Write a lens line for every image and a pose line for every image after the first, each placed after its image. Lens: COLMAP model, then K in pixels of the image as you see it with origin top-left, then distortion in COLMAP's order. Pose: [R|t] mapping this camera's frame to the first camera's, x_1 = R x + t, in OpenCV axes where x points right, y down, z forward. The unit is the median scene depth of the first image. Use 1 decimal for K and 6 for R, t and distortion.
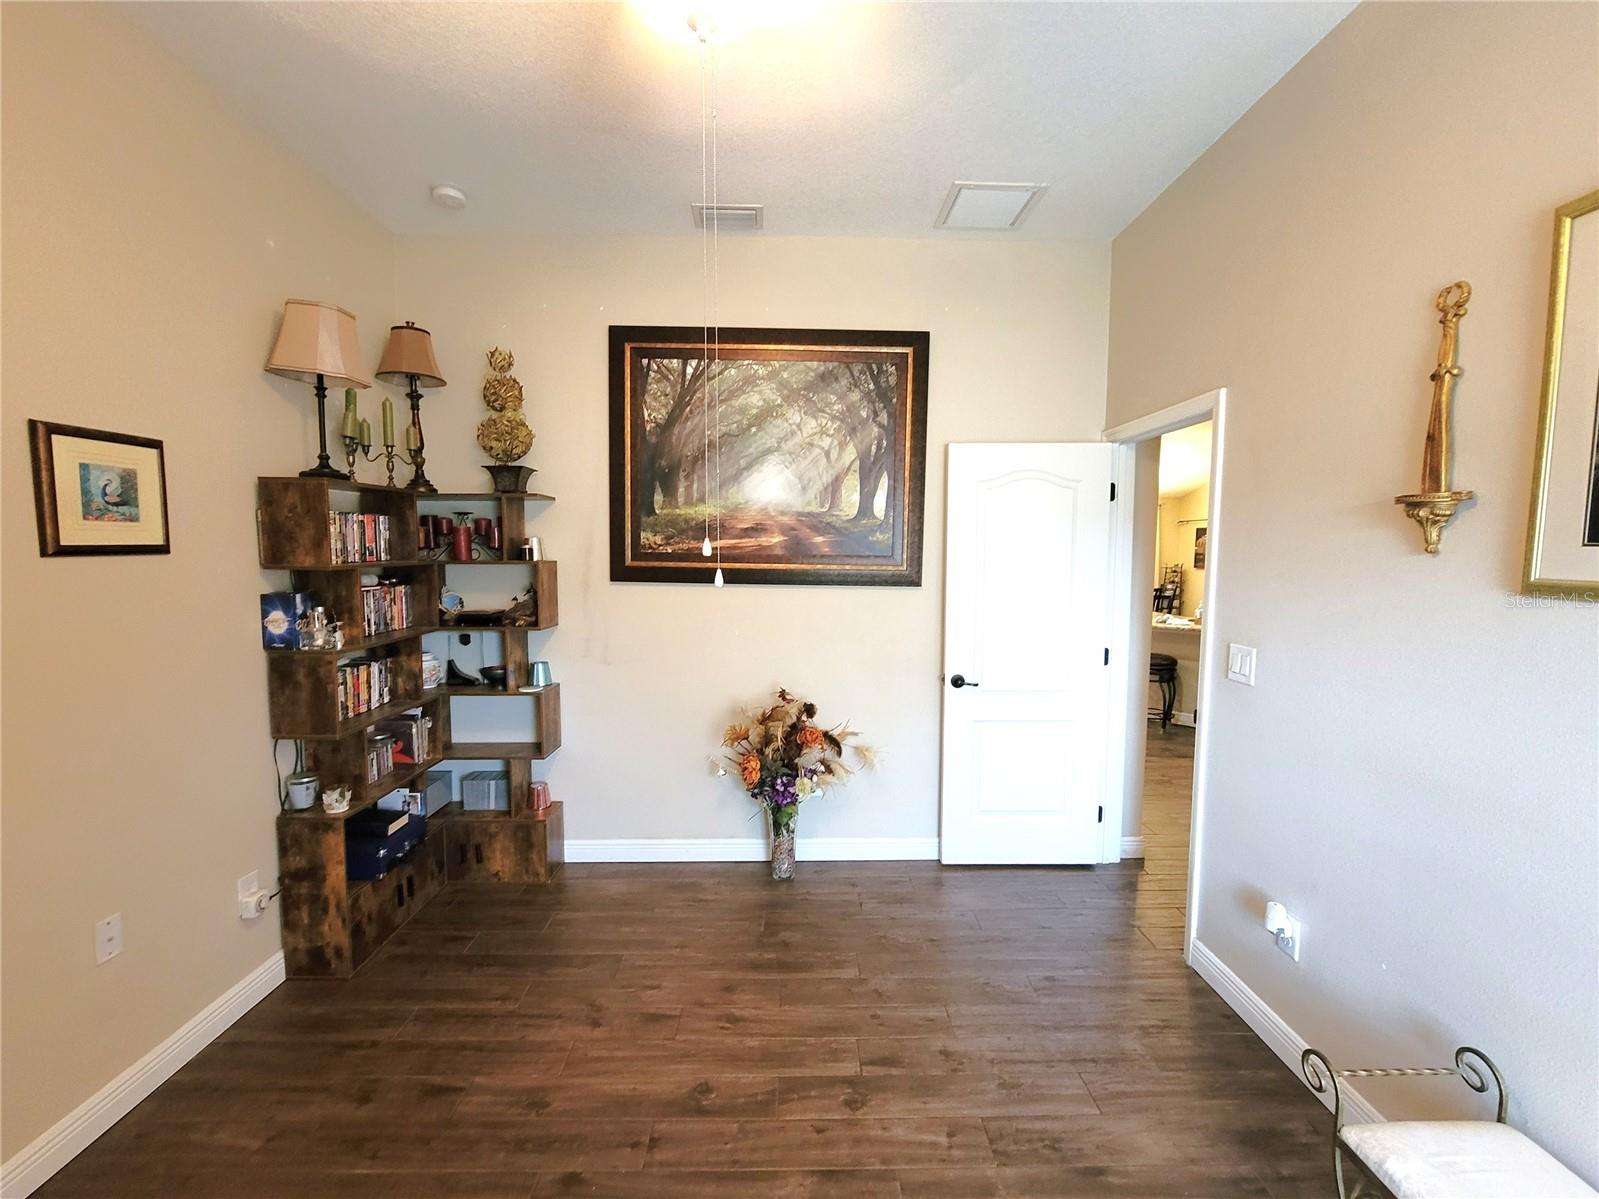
lens RADIAL K [[658.5, 0, 802.1], [0, 658.5, 608.8], [0, 0, 1]] dist [-0.001063, -0.000357]
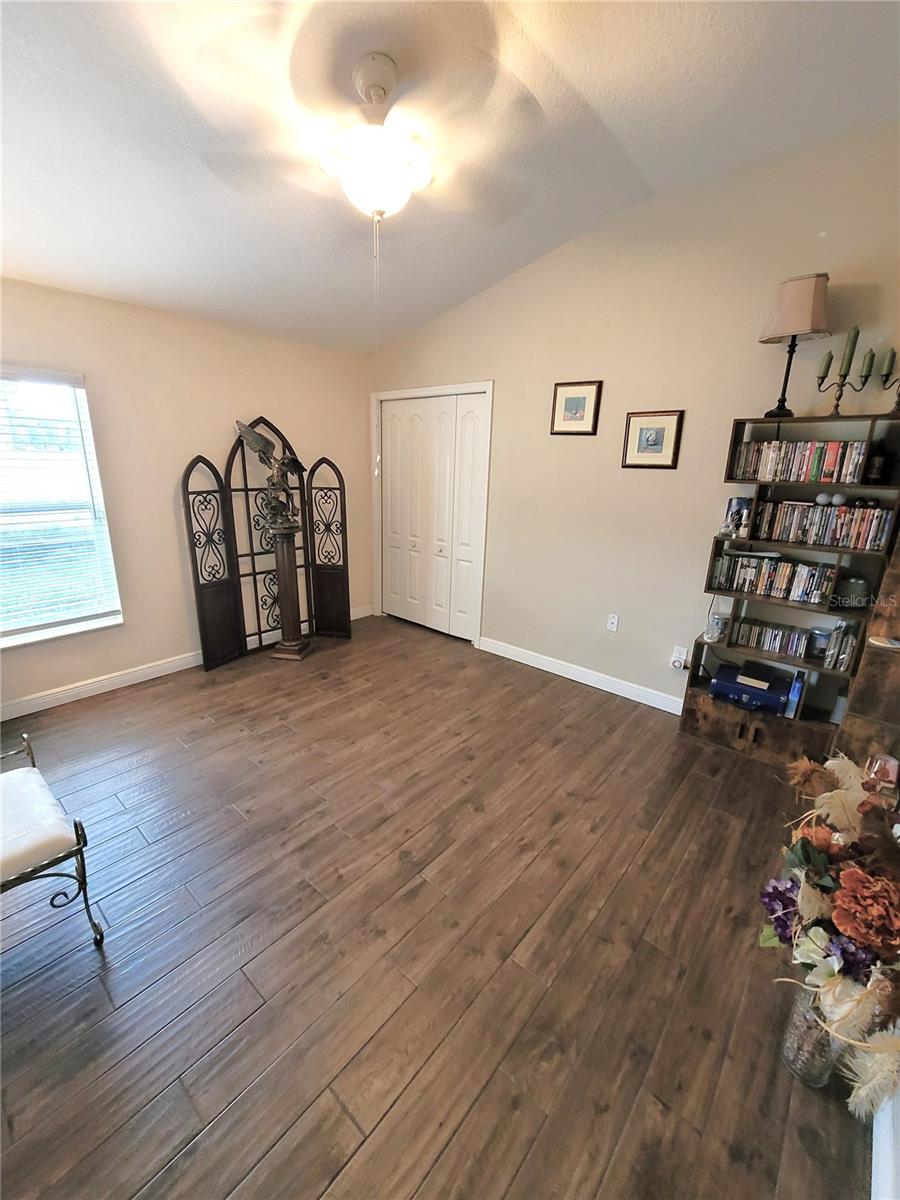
lens RADIAL K [[494.2, 0, 442.8], [0, 494.2, 597.8], [0, 0, 1]] dist [-0.001063, -0.000357]
pose [[-0.662036, 0.187038, -0.725759, 0.612629], [-0.096788, 0.938914, 0.330260, -0.128874], [0.743196, 0.288889, -0.603492, 1.344885]]
